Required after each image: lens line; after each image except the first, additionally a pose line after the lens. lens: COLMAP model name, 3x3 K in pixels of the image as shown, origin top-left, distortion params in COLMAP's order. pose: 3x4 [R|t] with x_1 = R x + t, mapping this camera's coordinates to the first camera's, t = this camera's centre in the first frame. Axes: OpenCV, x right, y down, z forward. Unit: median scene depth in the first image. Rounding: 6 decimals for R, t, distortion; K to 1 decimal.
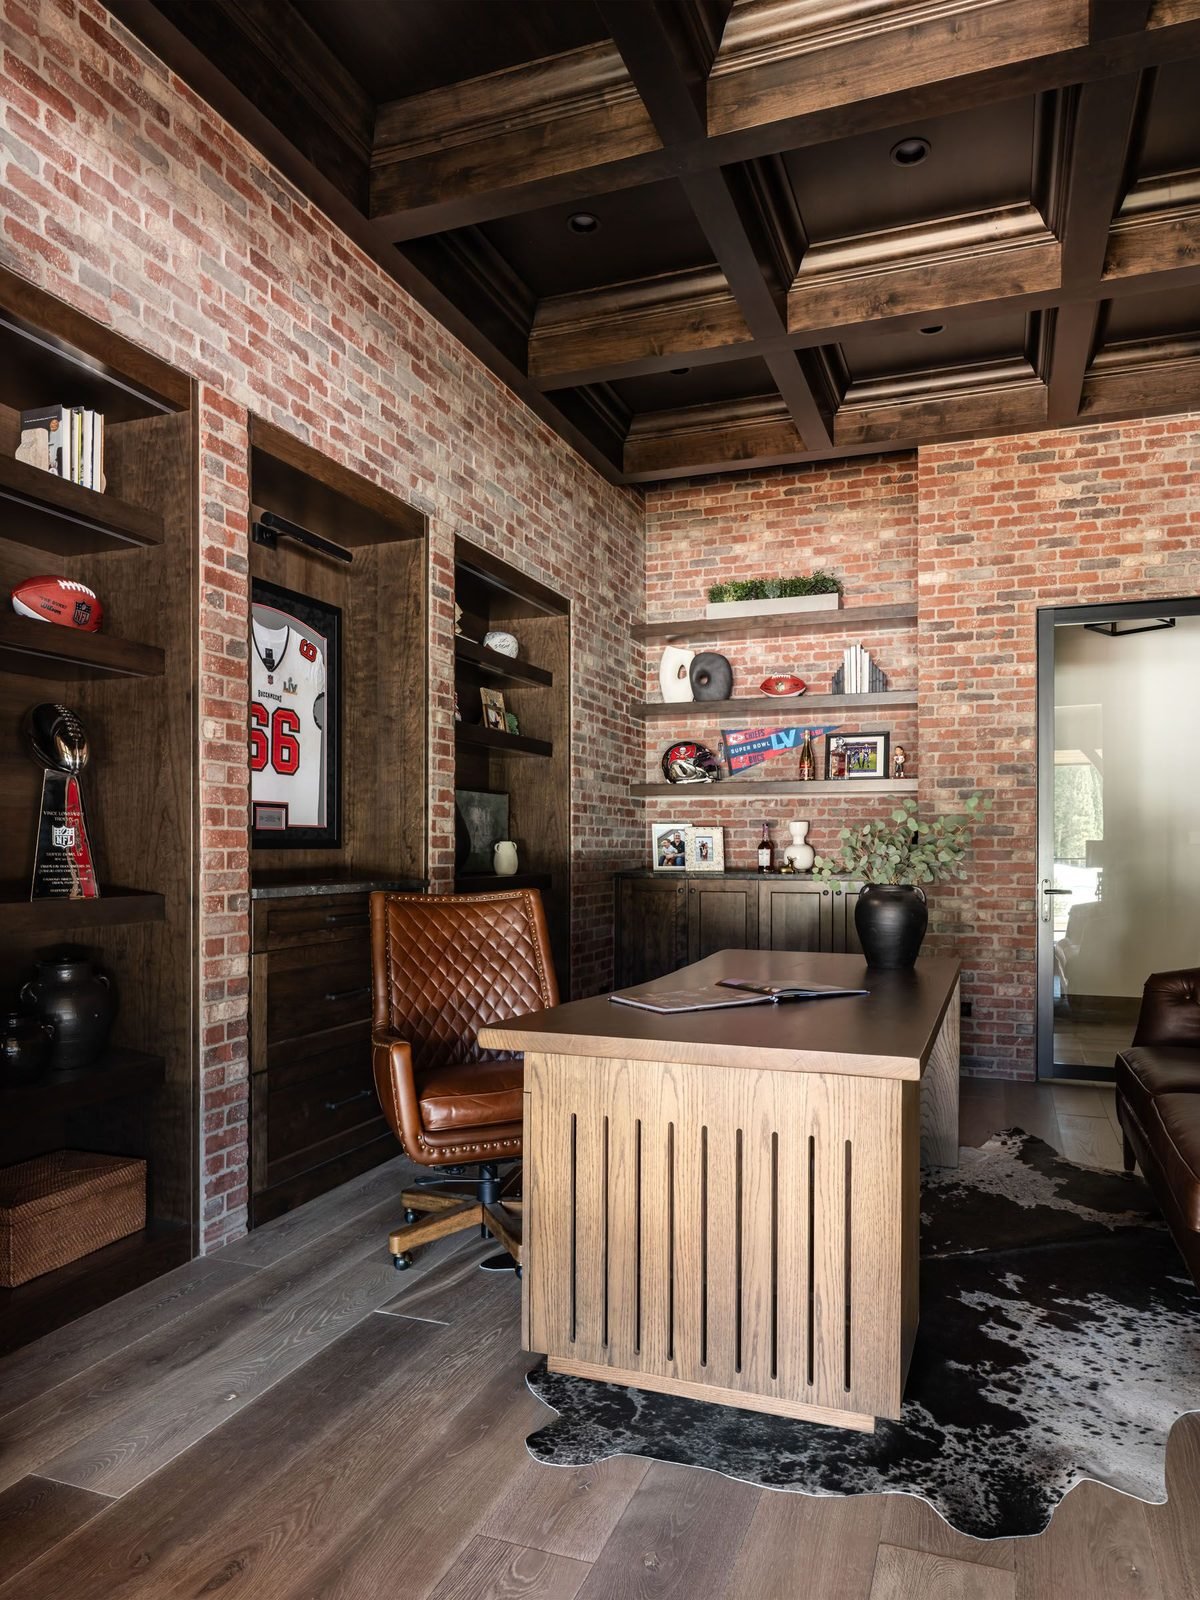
lens RADIAL K [[1046.4, 0, 600.5], [0, 1046.4, 848.5], [0, 0, 1]] dist [-0.005711, 0.000830]
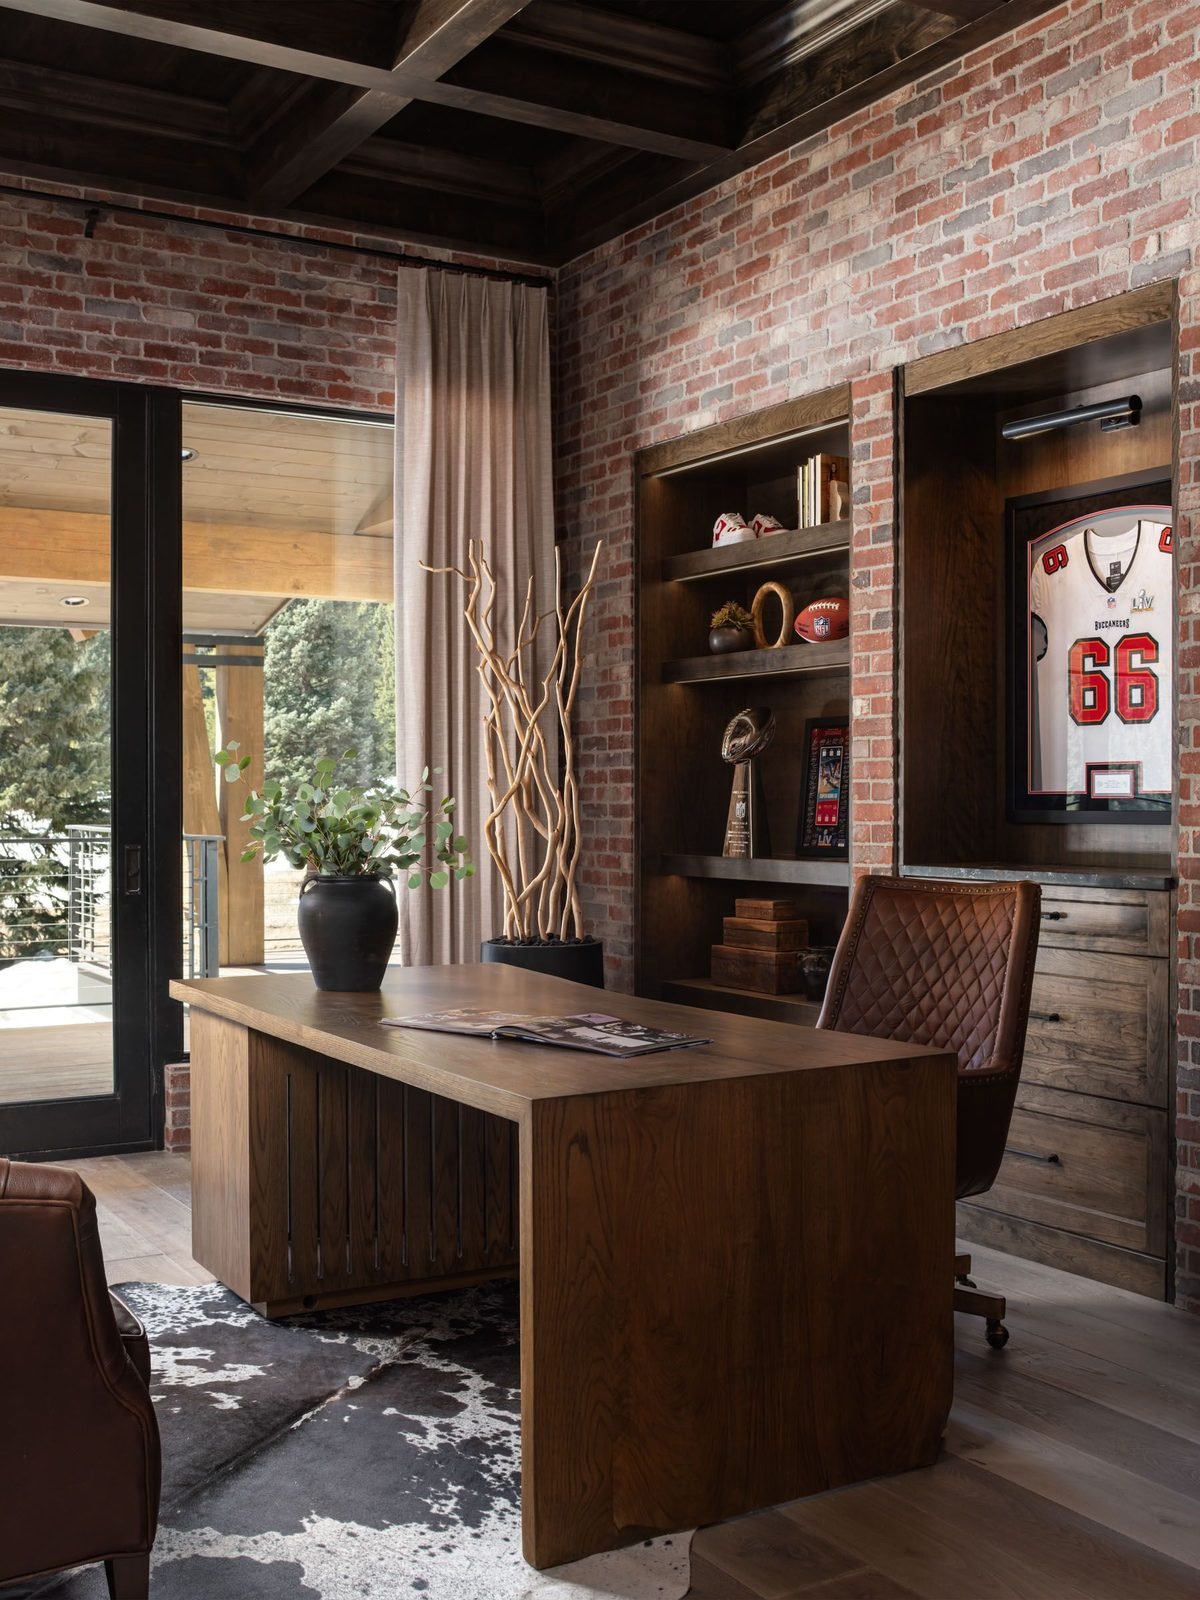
lens RADIAL K [[1707.9, 0, 600.0], [0, 1707.9, 800.0], [0, 0, 1]] dist [-0.019417, -0.013813]
pose [[-0.624878, -0.001658, -0.780721, 0.954940], [-0.000989, 0.999999, -0.001332, -0.016418], [0.780722, -0.000061, -0.624878, 1.593556]]
